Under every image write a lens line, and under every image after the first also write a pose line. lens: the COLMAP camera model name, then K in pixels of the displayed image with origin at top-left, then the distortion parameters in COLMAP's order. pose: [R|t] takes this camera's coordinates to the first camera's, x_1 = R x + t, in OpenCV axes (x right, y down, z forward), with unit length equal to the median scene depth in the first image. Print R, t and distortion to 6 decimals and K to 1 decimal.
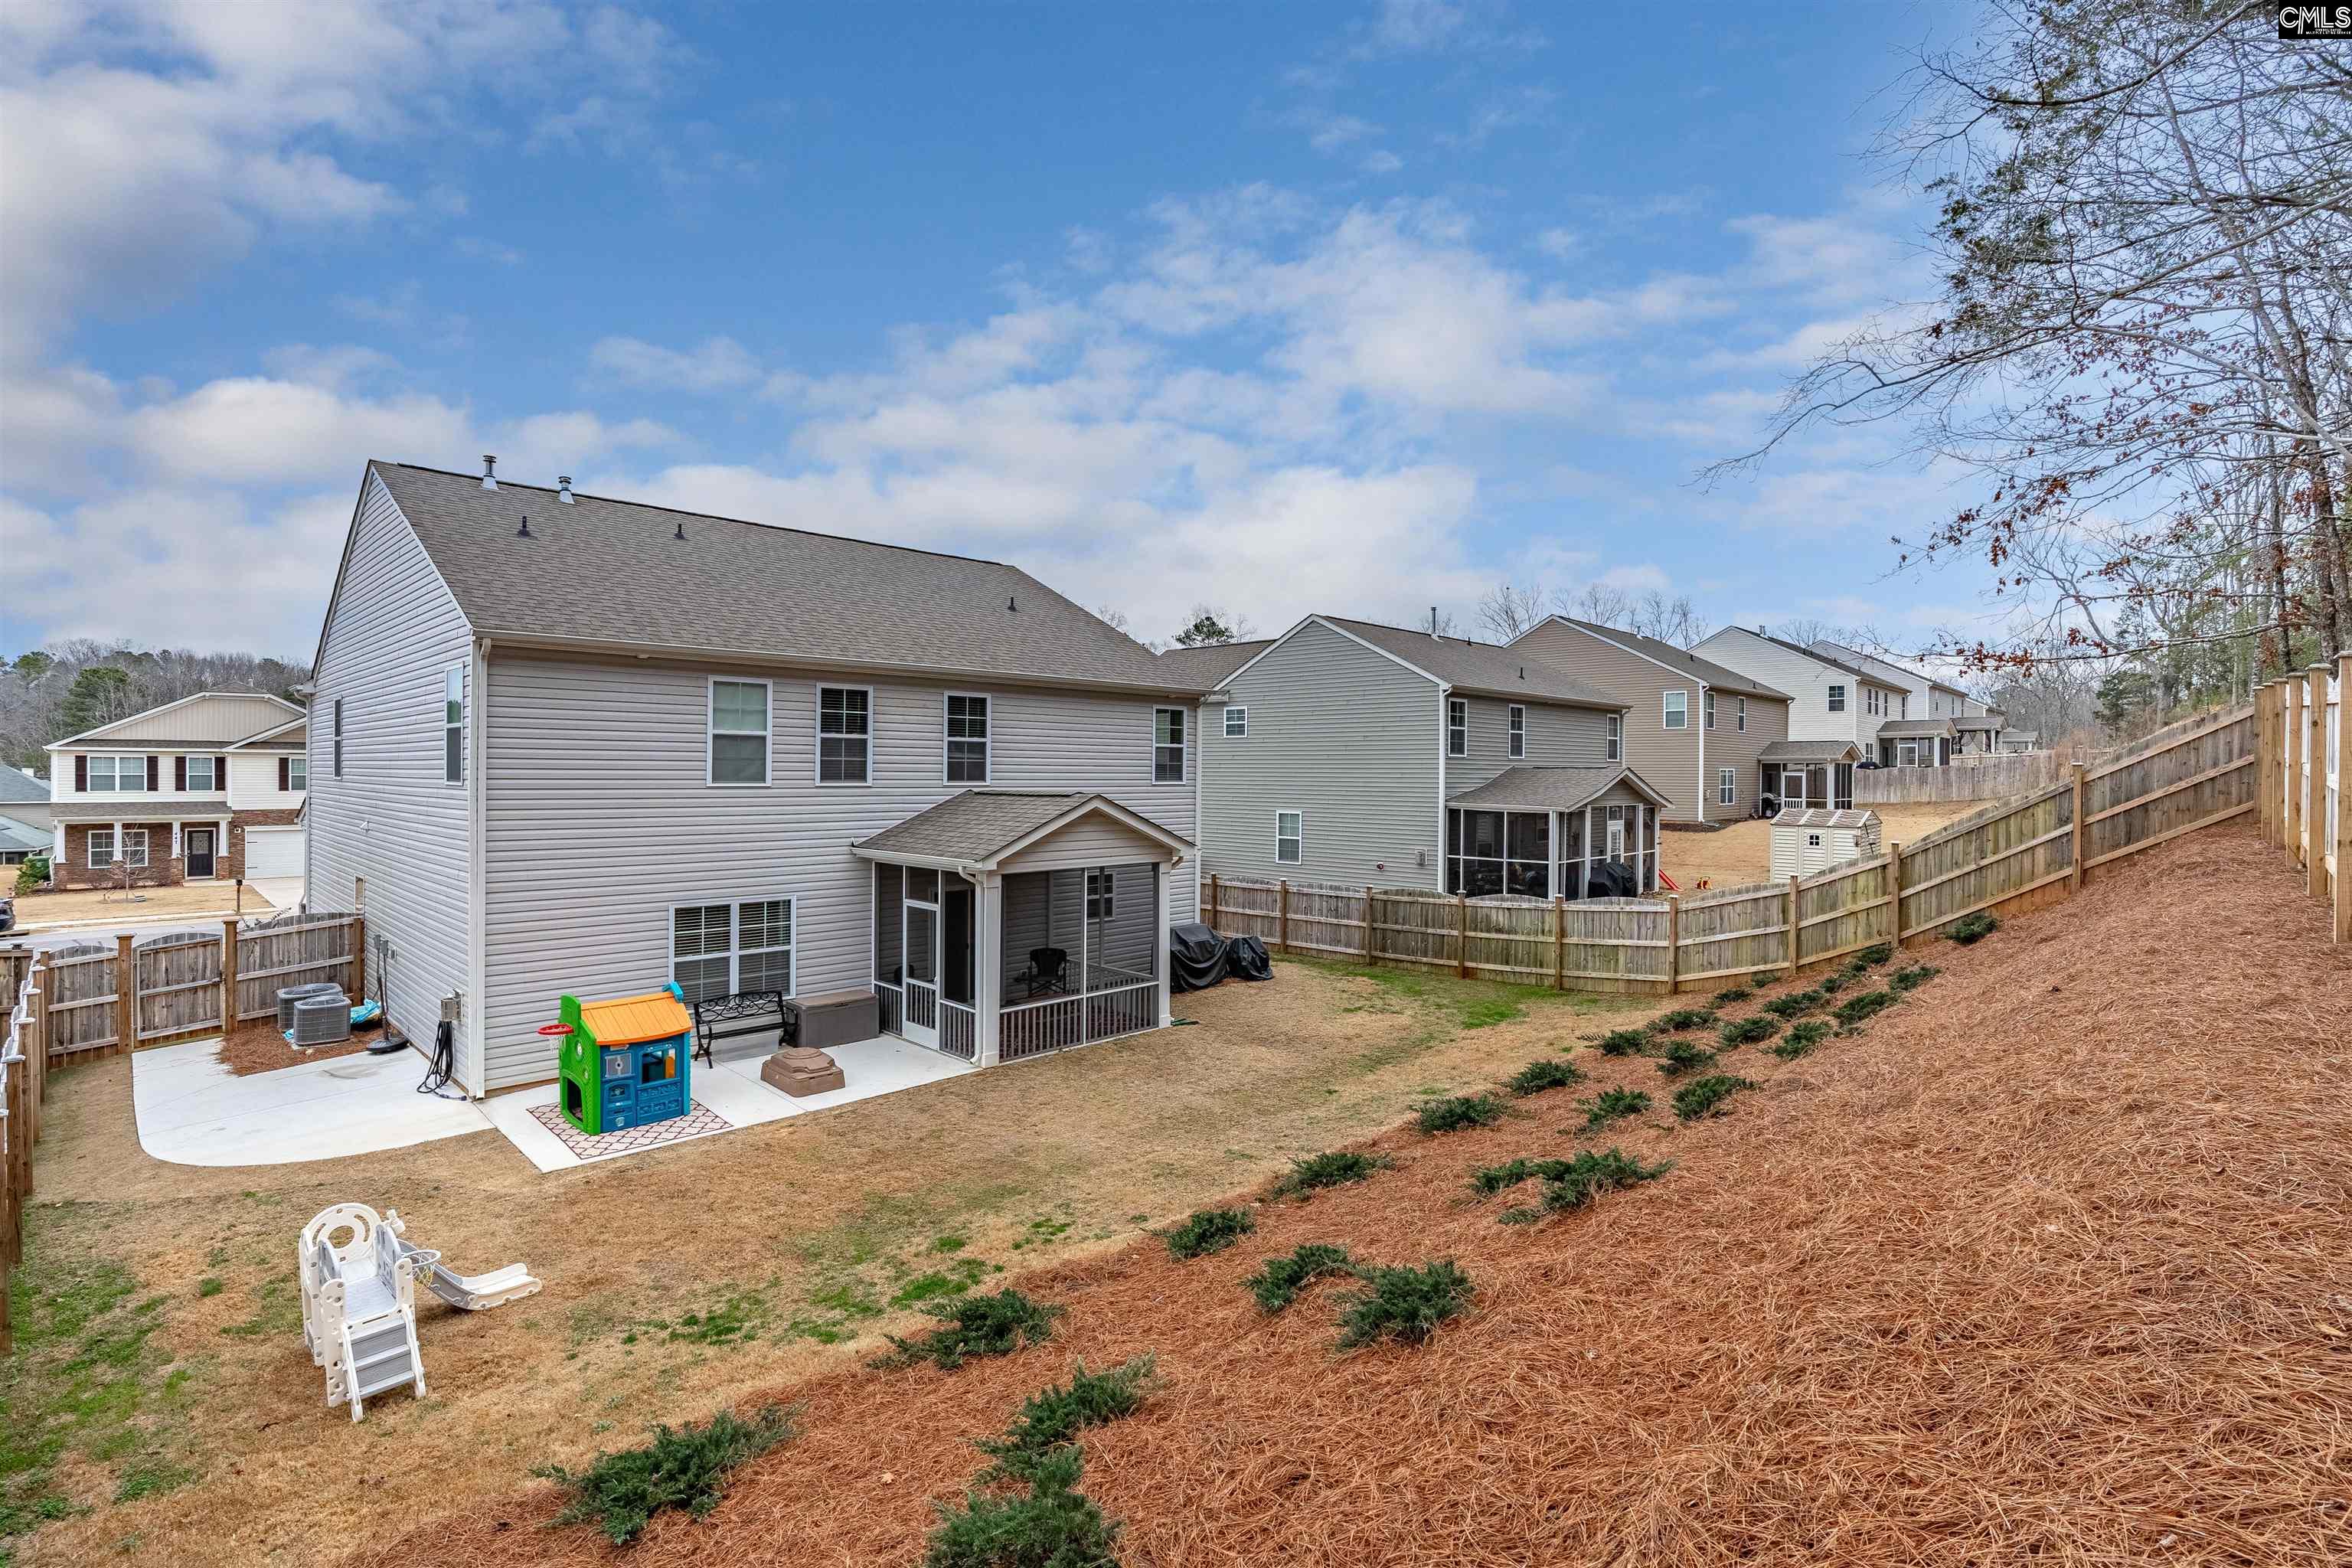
lens RADIAL K [[1093.2, 0, 1160.7], [0, 1093.2, 776.6], [0, 0, 1]] dist [-0.026707, 0.004068]
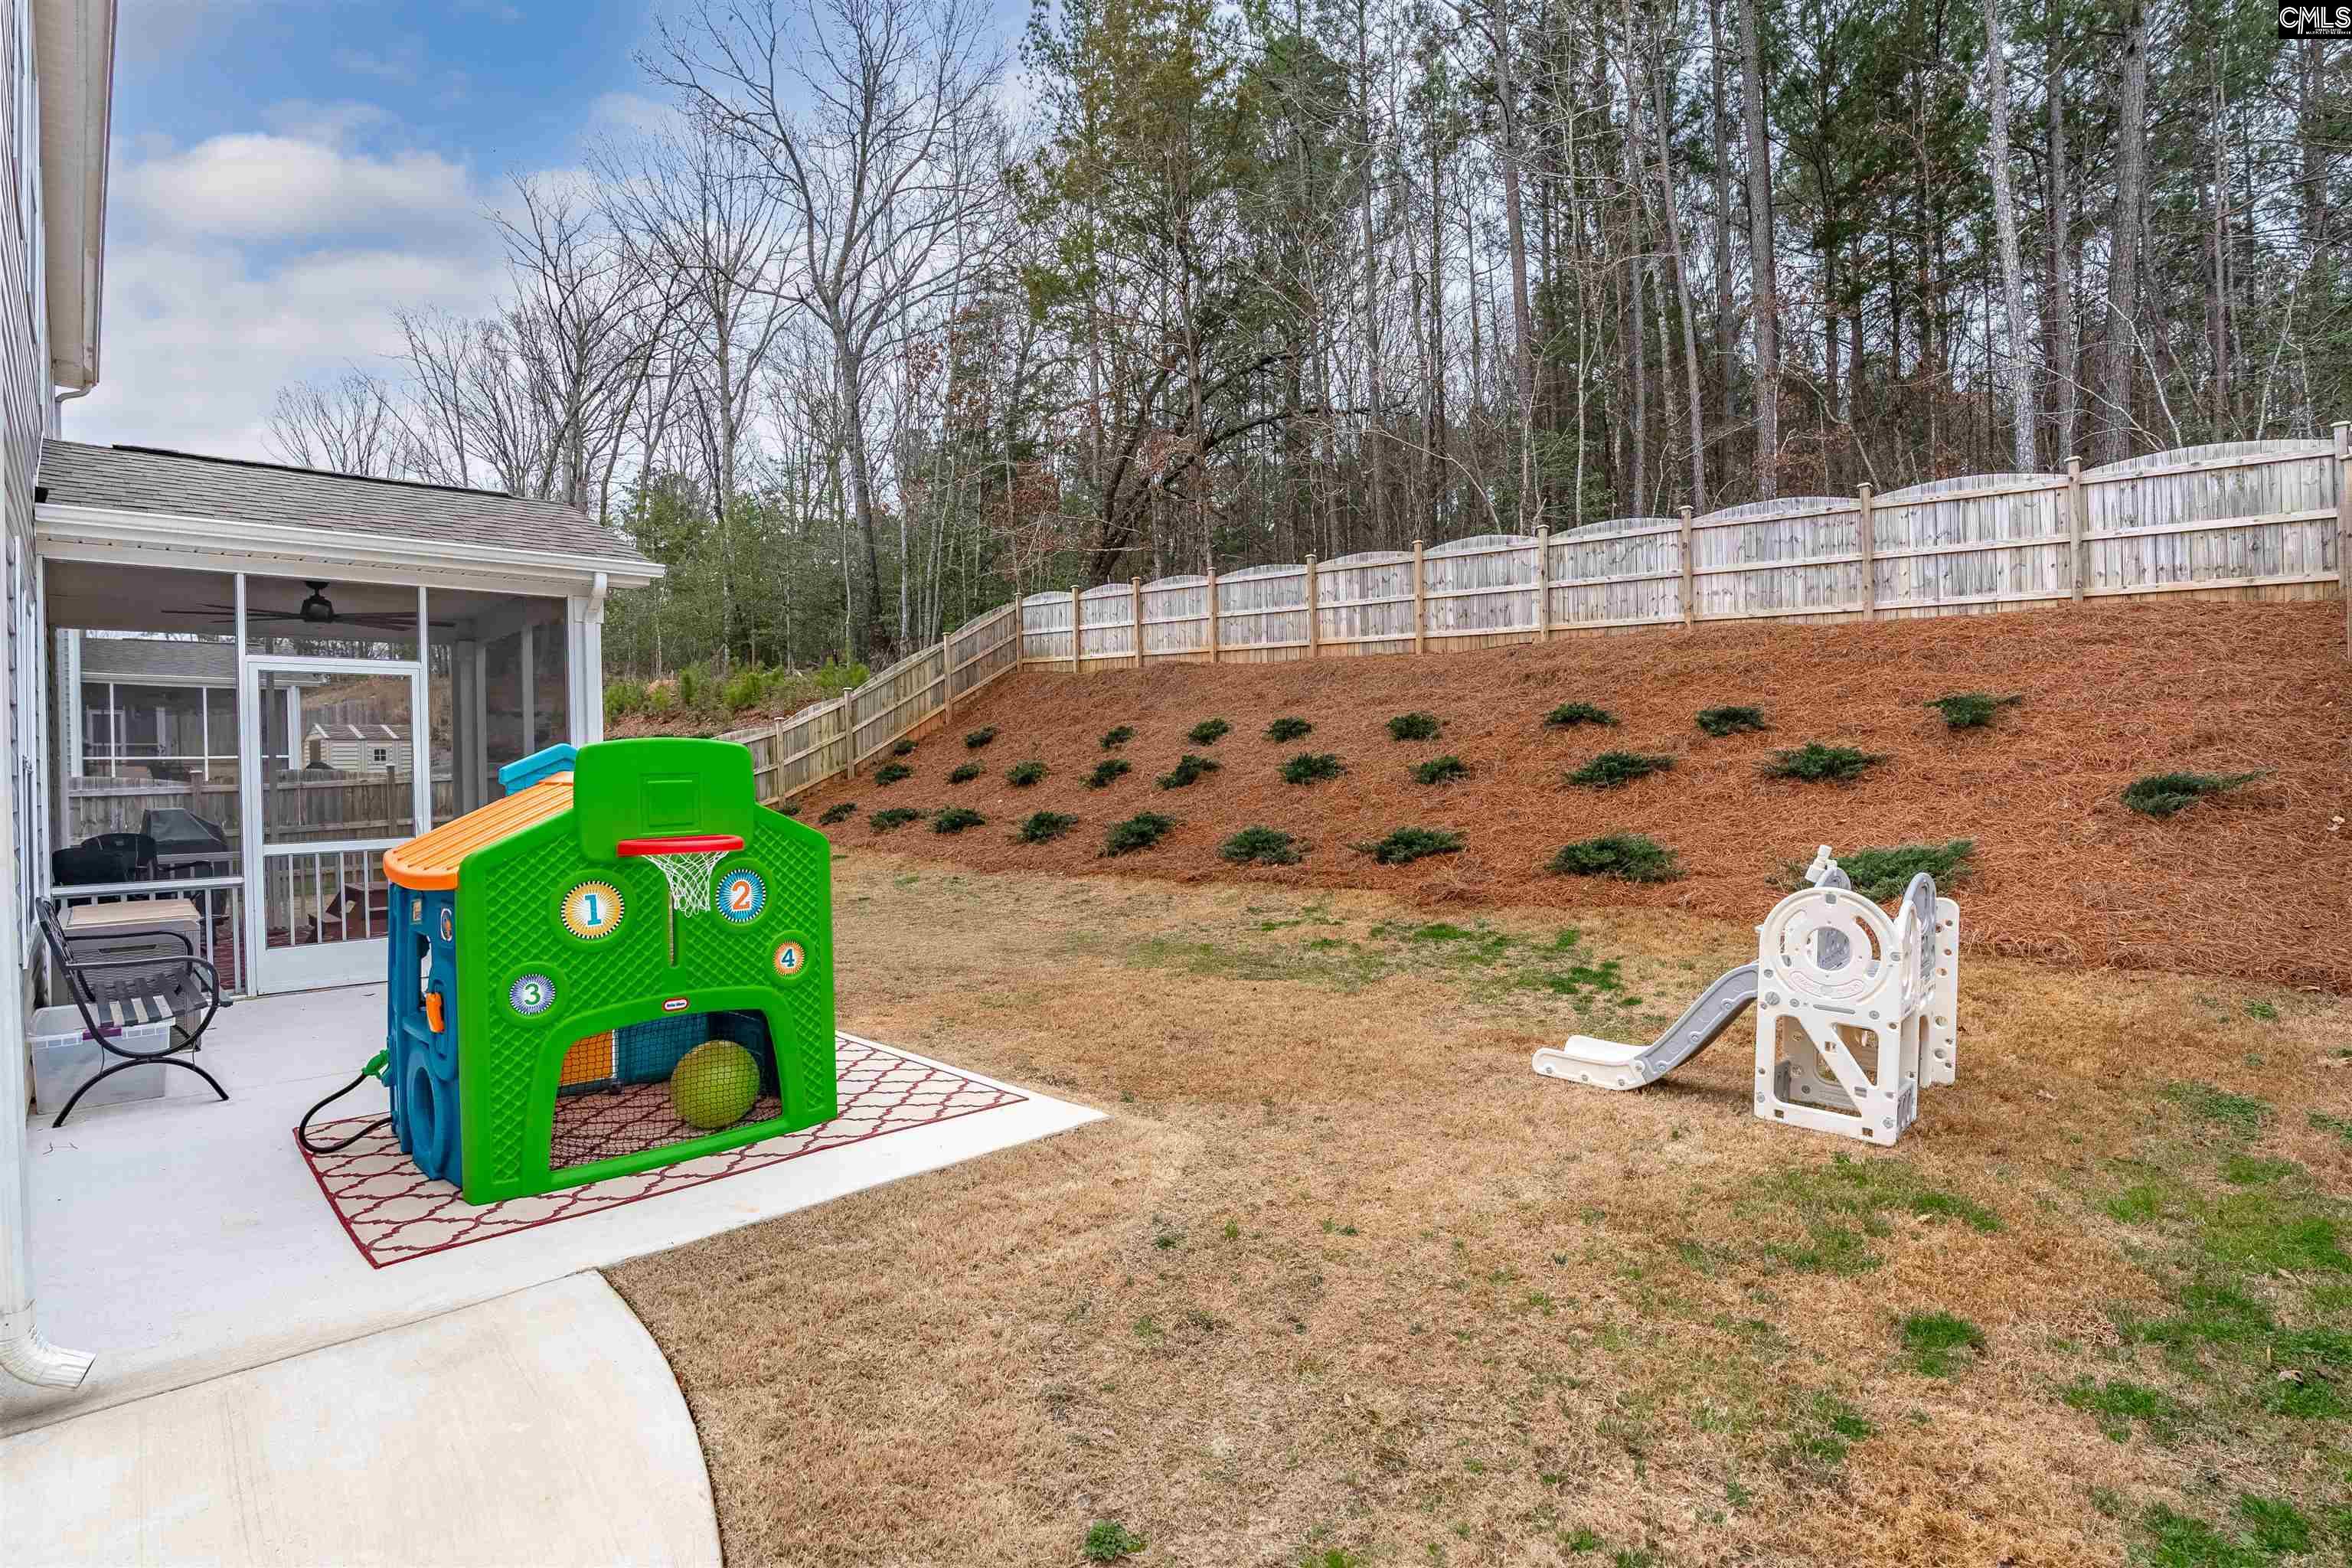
lens RADIAL K [[1120.8, 0, 1172.6], [0, 1120.8, 769.6], [0, 0, 1]] dist [-0.027392, 0.002344]
pose [[0.002479, -0.008302, 0.999962, -0.673254], [0.026609, 0.999612, 0.008234, 0.167222], [-0.999643, 0.026588, 0.002699, 0.677230]]
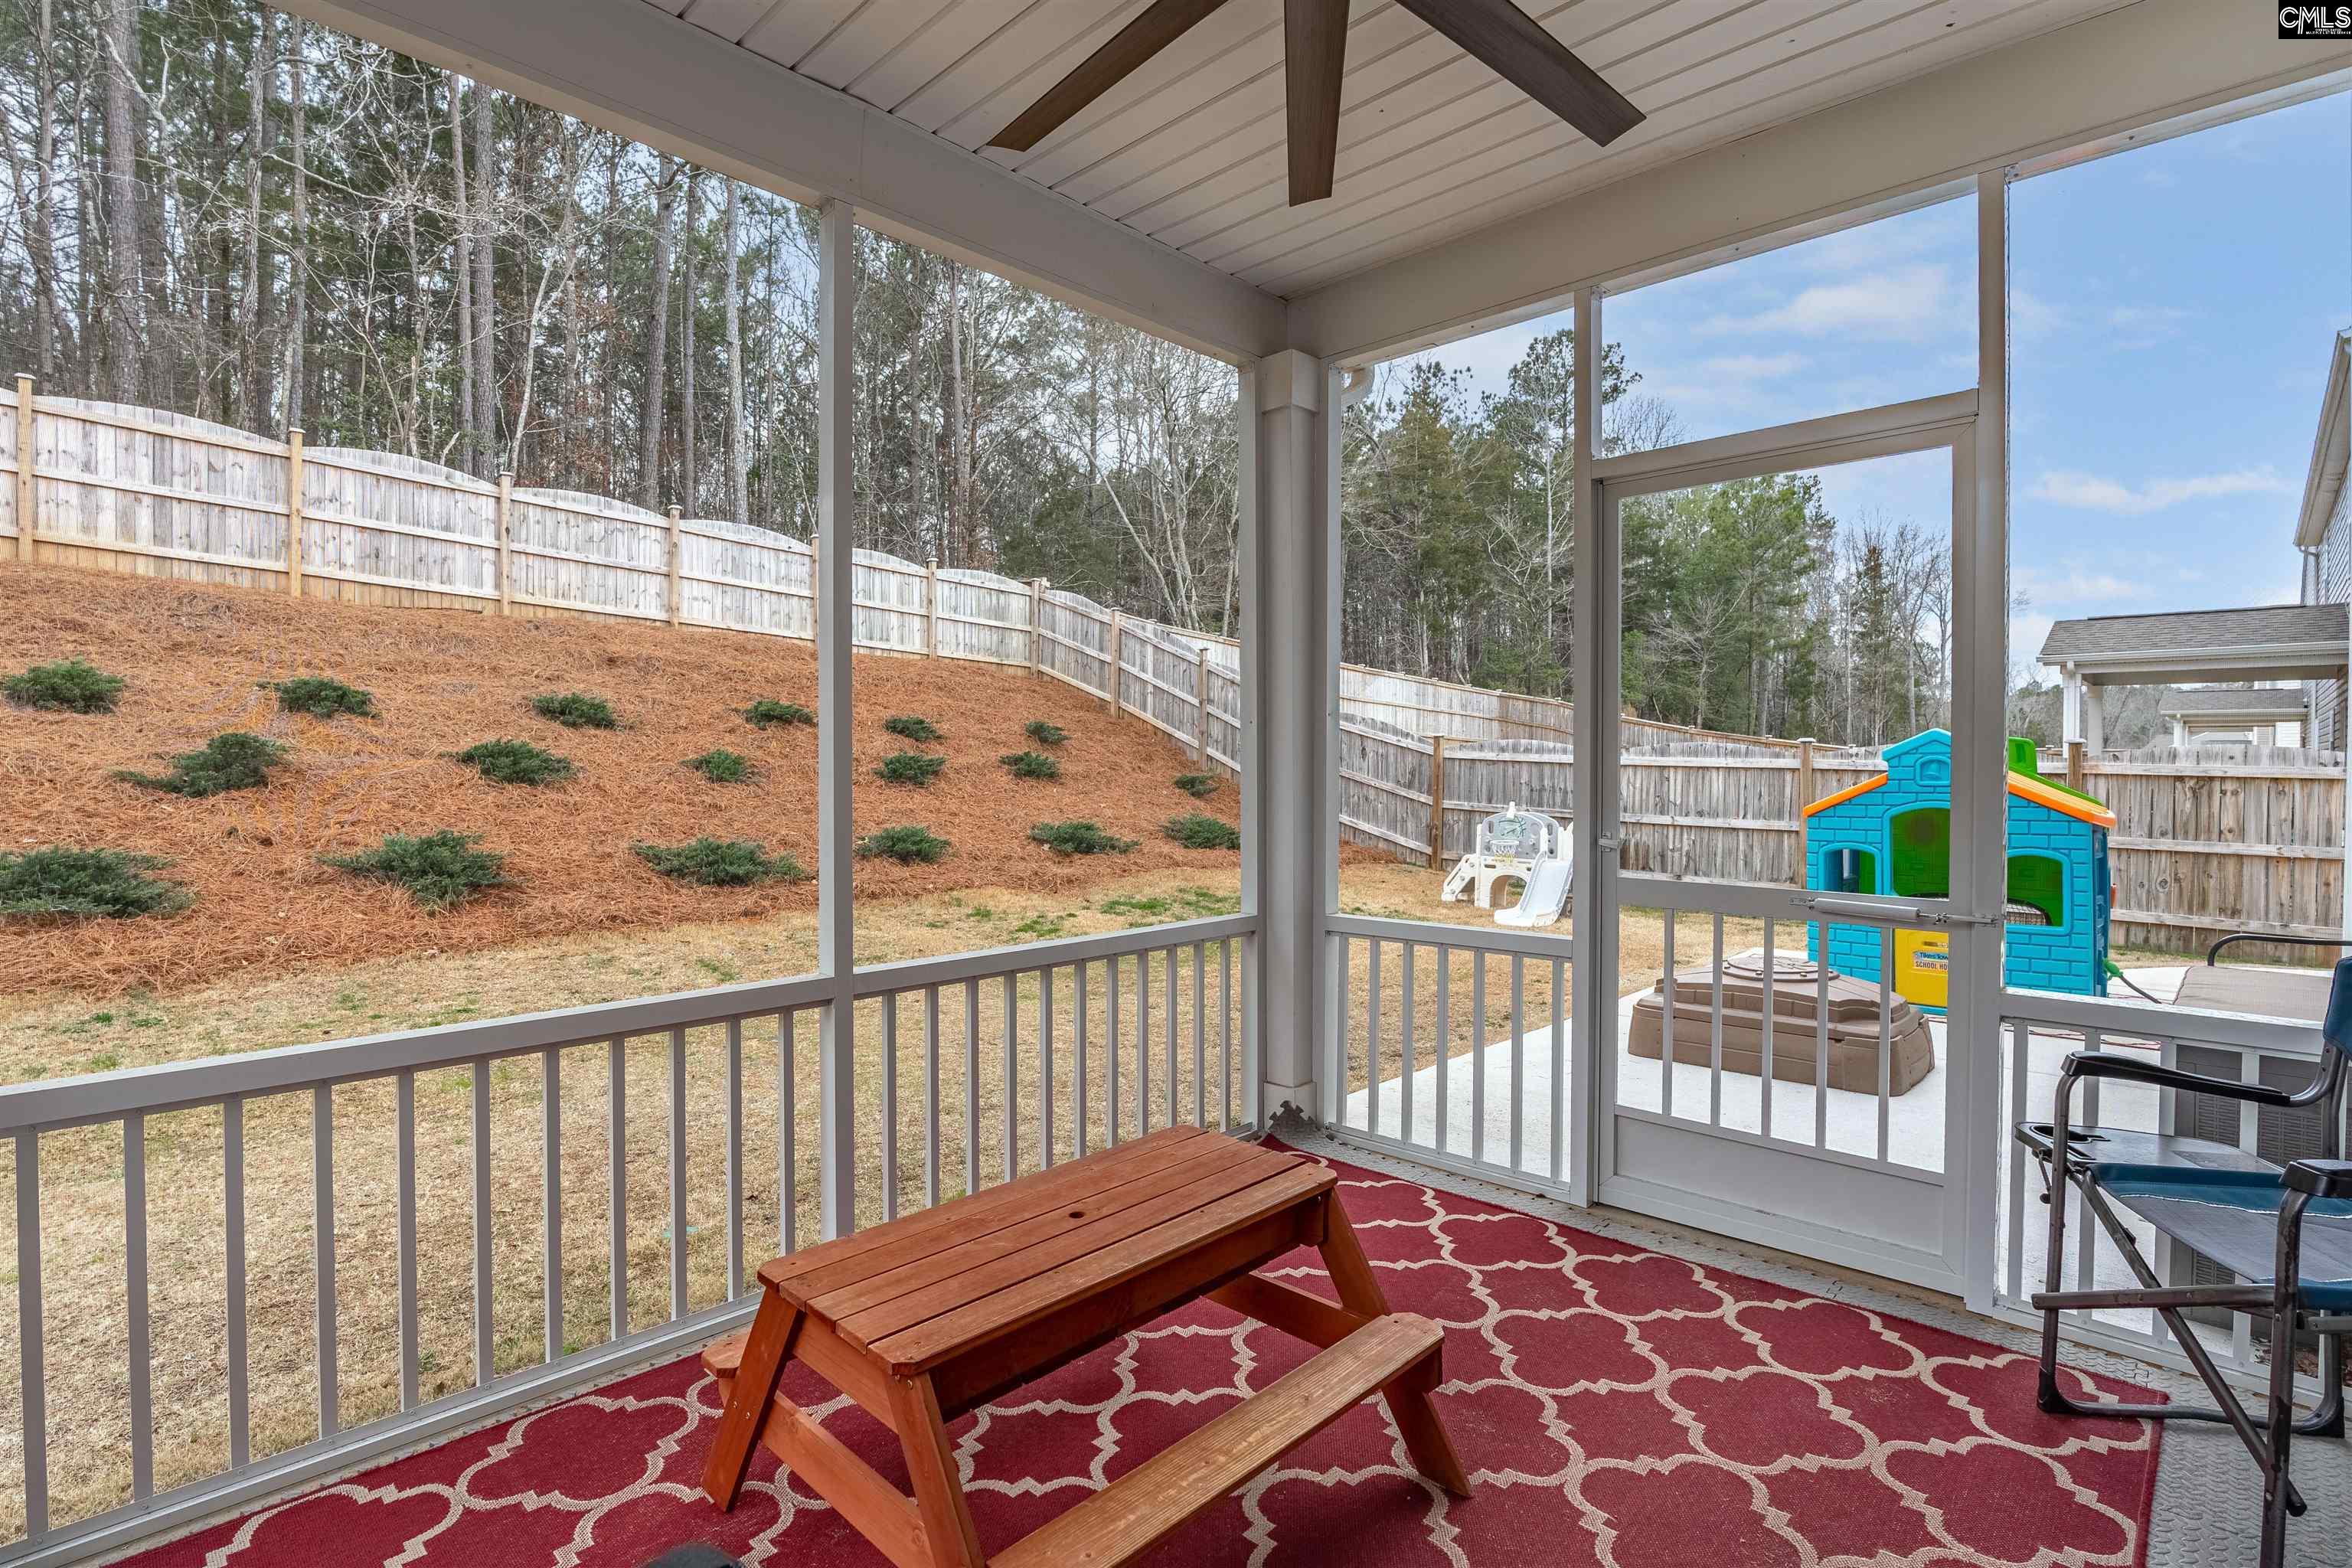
lens RADIAL K [[1129.4, 0, 1172.8], [0, 1129.4, 772.9], [0, 0, 1]] dist [-0.031037, 0.006808]
pose [[-0.999865, -0.009166, -0.013621, -0.125564], [-0.009377, 0.999835, 0.015567, 0.169361], [0.013476, 0.015692, -0.999786, 1.198524]]
